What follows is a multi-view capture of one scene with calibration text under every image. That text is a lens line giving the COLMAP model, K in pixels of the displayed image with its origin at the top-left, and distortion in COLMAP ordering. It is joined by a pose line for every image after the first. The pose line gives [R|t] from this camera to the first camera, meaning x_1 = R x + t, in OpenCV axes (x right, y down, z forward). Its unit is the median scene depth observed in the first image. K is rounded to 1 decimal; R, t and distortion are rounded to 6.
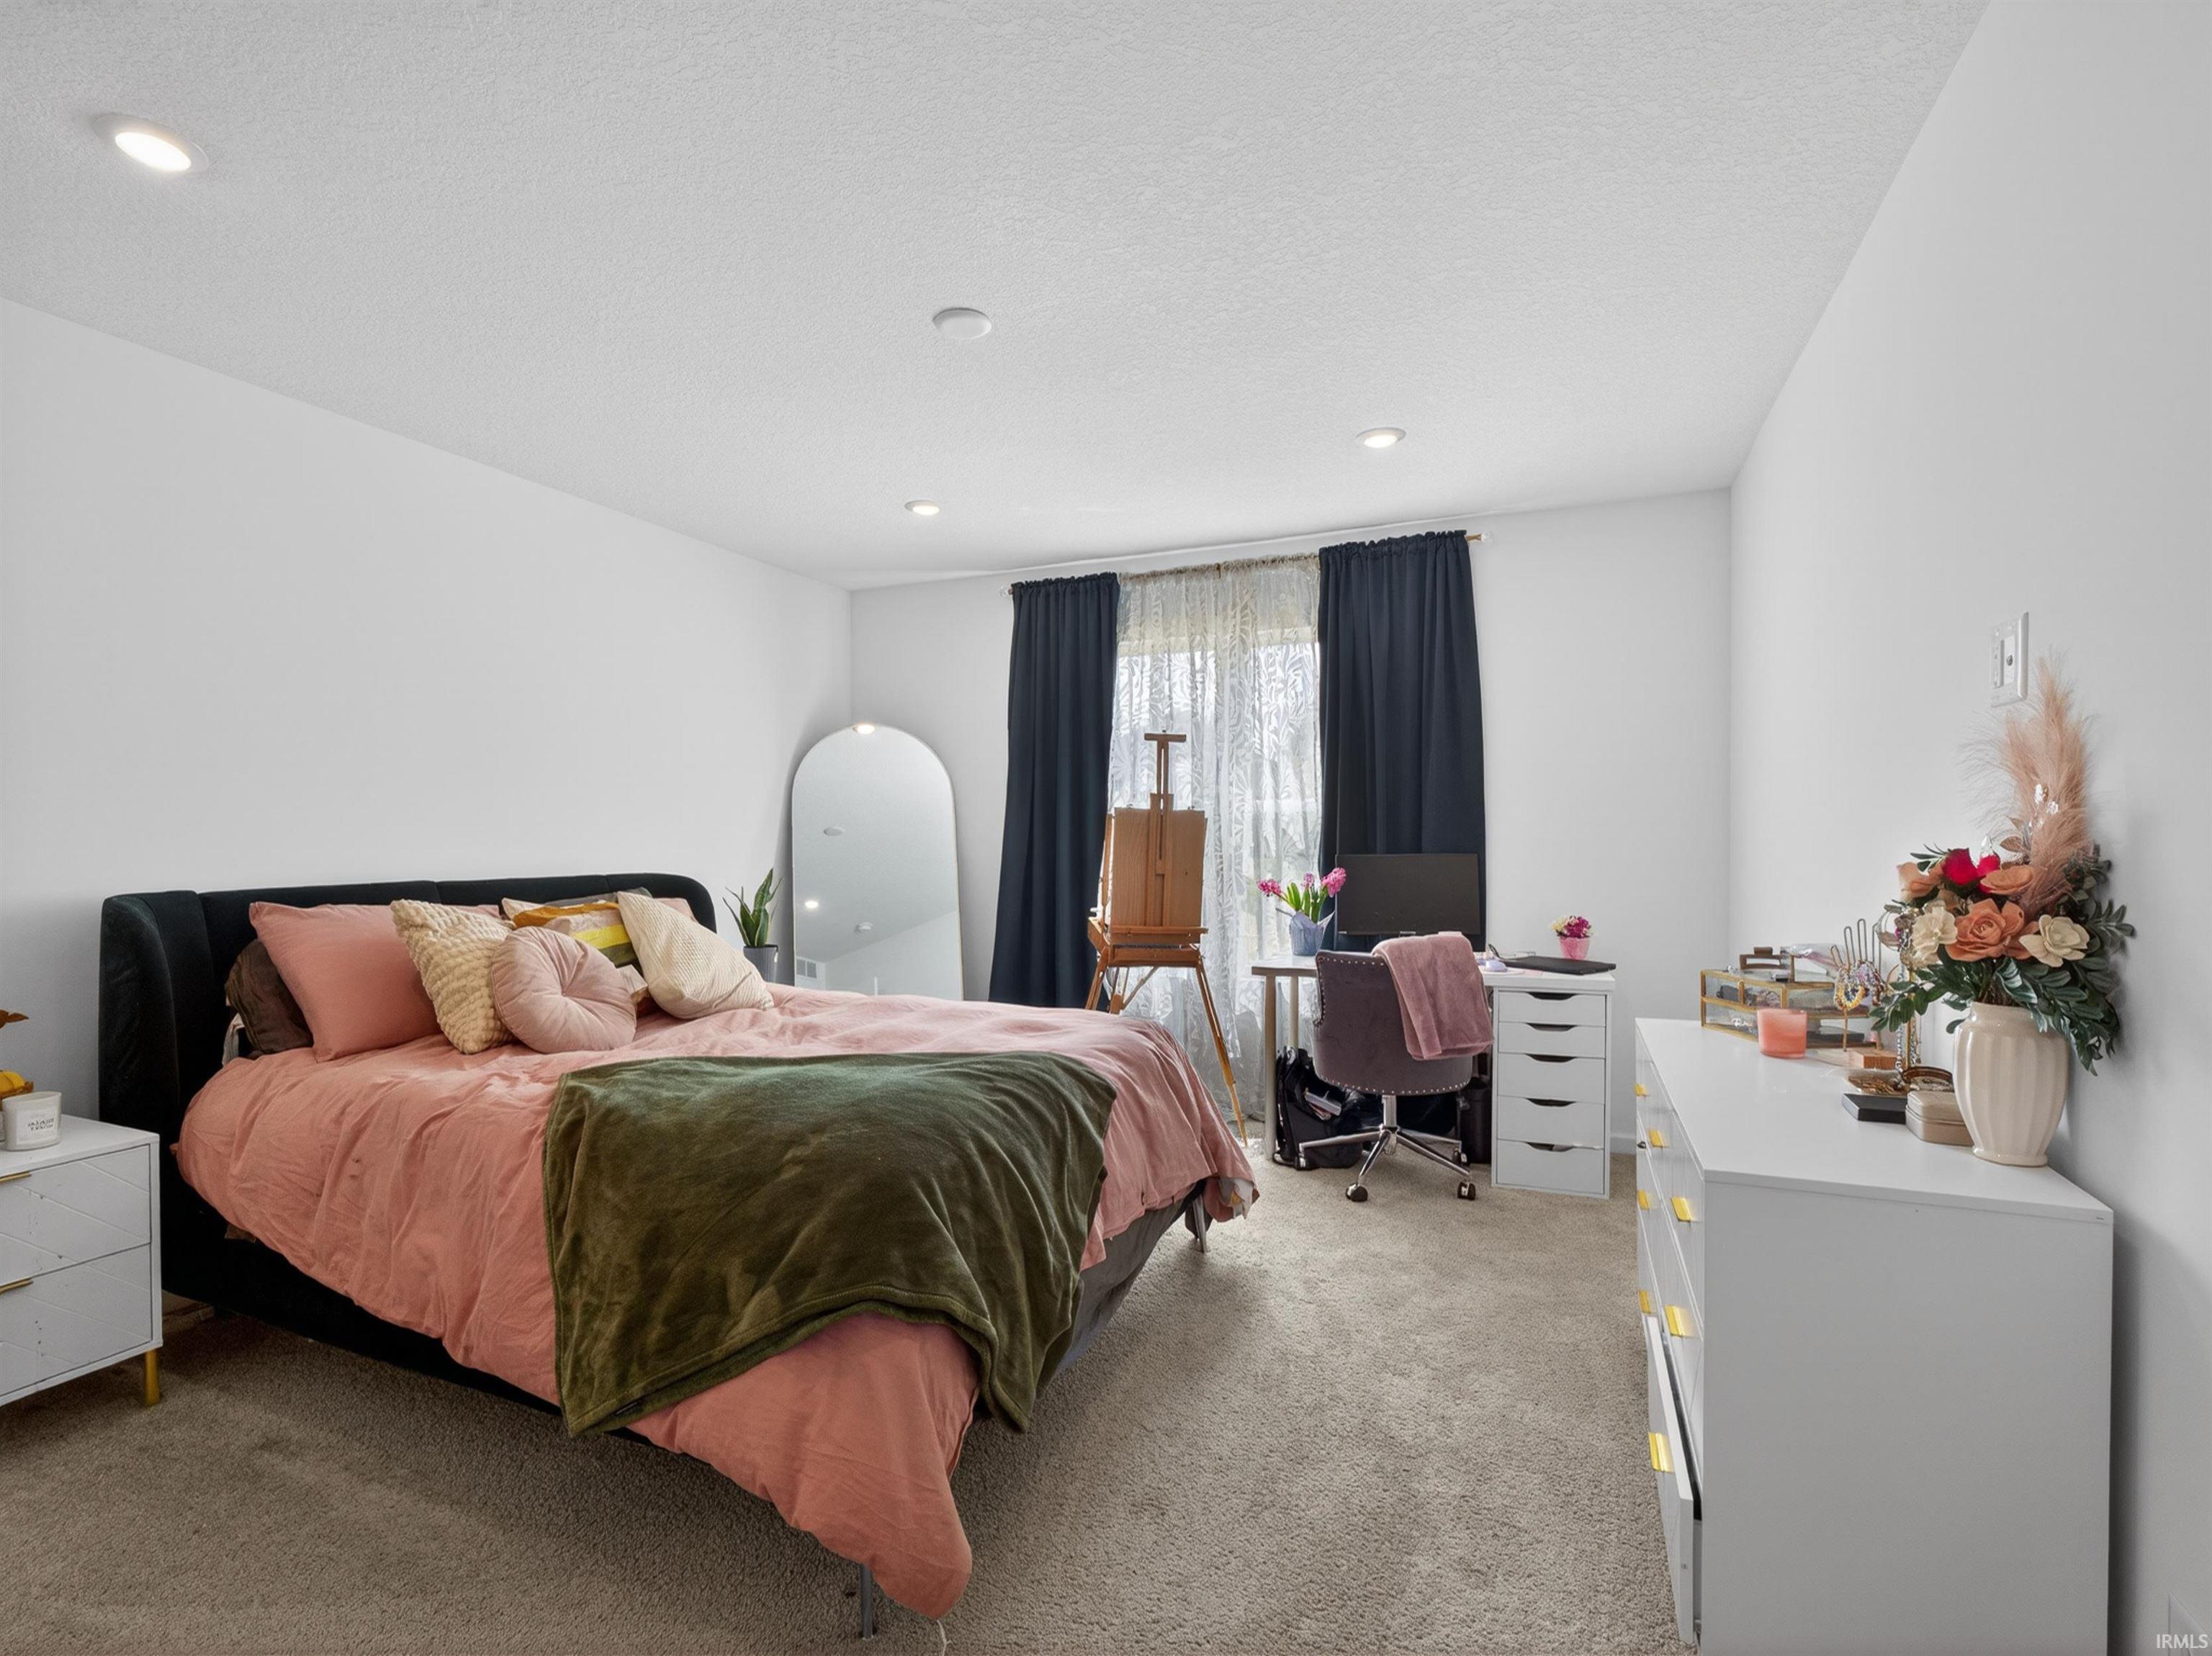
lens RADIAL K [[1044.4, 0, 1107.1], [0, 1044.4, 836.5], [0, 0, 1]] dist [-0.001229, -0.003035]
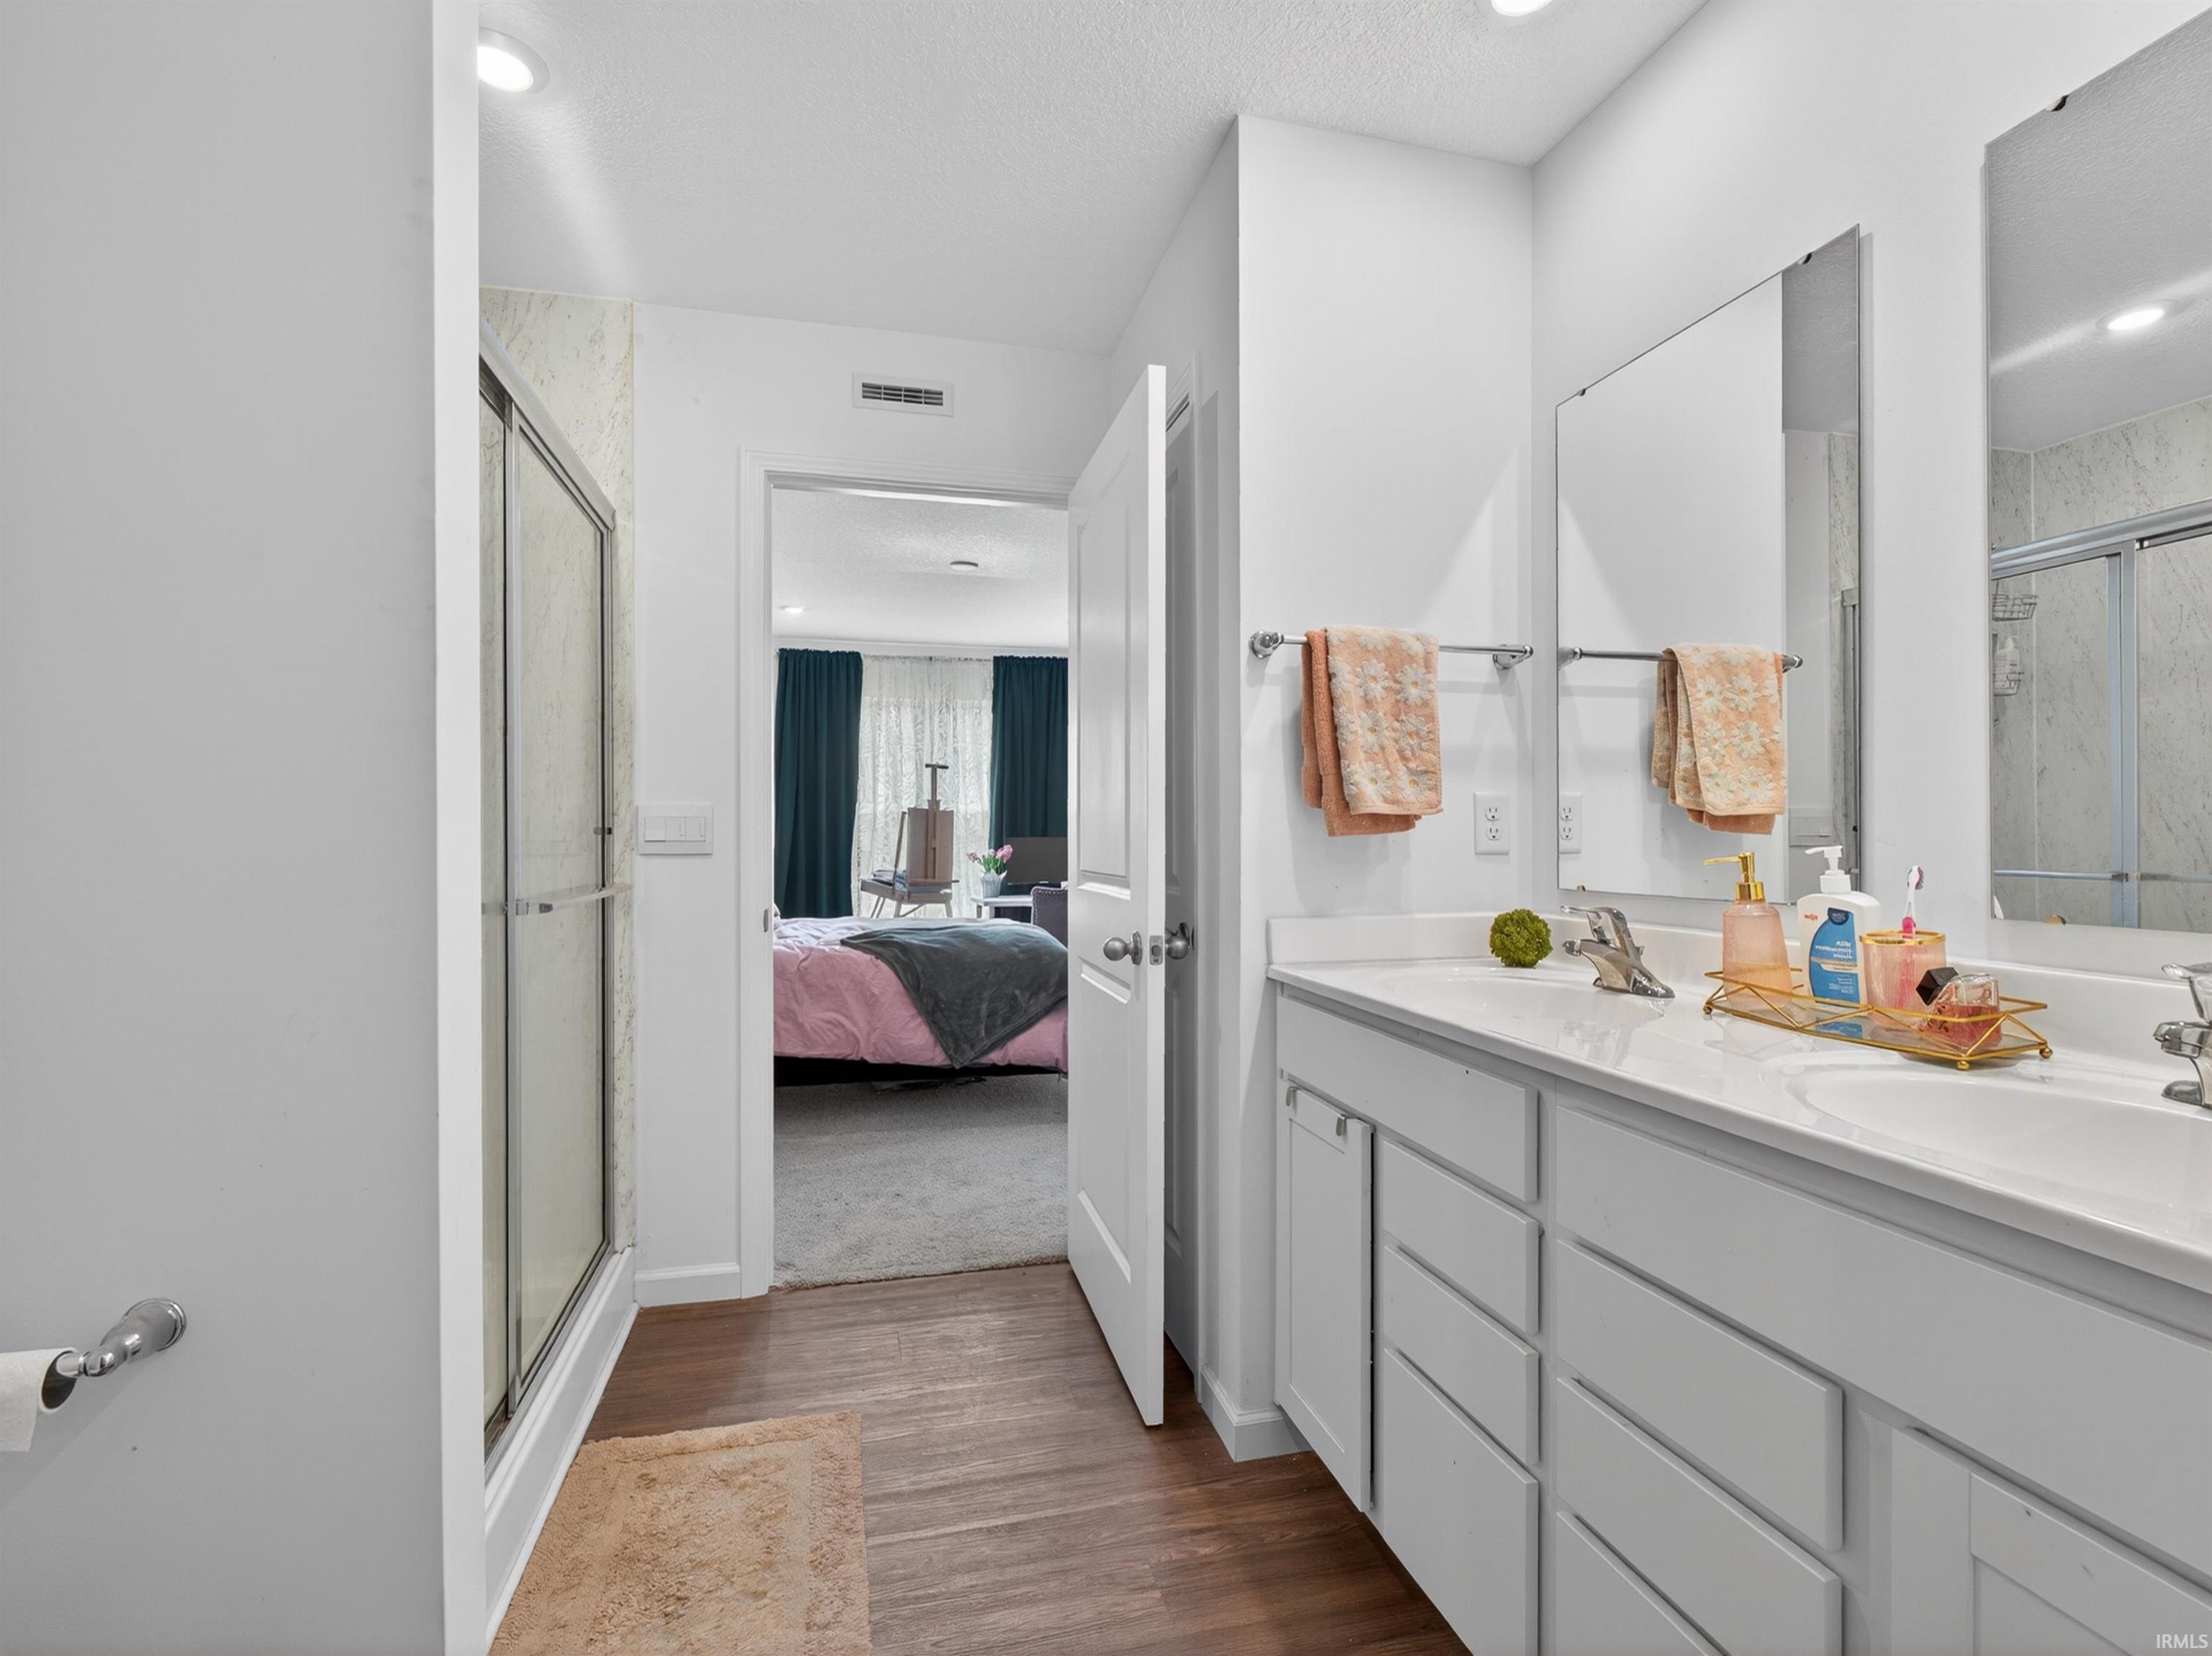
lens RADIAL K [[1044.4, 0, 1106.9], [0, 1044.4, 833.0], [0, 0, 1]] dist [-0.001229, -0.003035]
pose [[0.787116, -0.003065, 0.616797, -0.704837], [0.003758, 0.999993, 0.000173, 0.011620], [-0.616793, 0.002182, 0.787122, -0.450919]]
